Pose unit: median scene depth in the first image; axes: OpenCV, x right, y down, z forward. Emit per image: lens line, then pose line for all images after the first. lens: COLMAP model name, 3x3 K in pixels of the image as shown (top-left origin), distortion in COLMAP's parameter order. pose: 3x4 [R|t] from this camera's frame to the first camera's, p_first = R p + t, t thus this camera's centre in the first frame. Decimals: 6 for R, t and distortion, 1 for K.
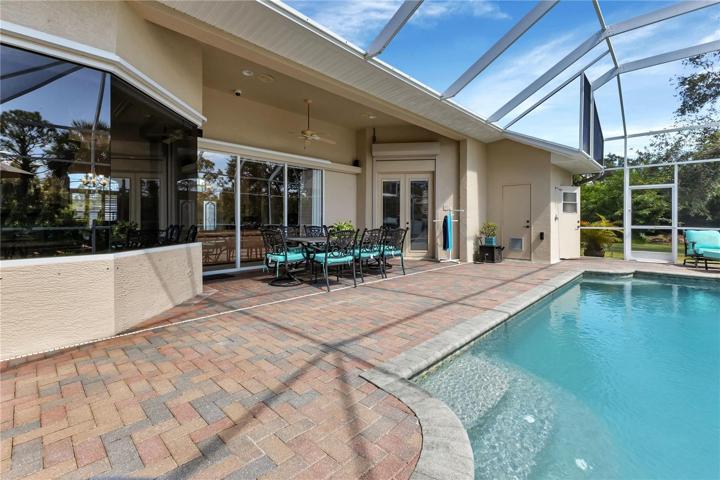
lens RADIAL K [[322.8, 0, 352.3], [0, 322.8, 216.2], [0, 0, 1]] dist [0.009468, 0.000173]
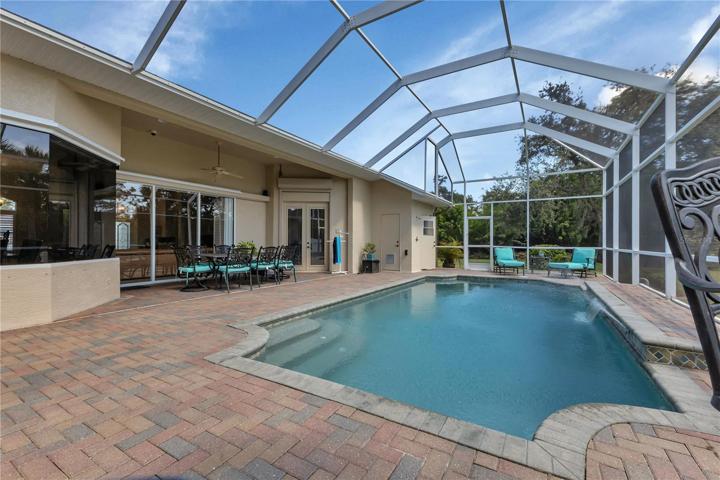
lens RADIAL K [[314.4, 0, 359.9], [0, 314.4, 236.7], [0, 0, 1]] dist [0.002815, 0.000402]
pose [[0.971760, 0.005371, 0.235910, 0.086097], [-0.004845, 0.999984, -0.002810, -0.000564], [-0.235921, 0.001588, 0.971771, -0.231753]]
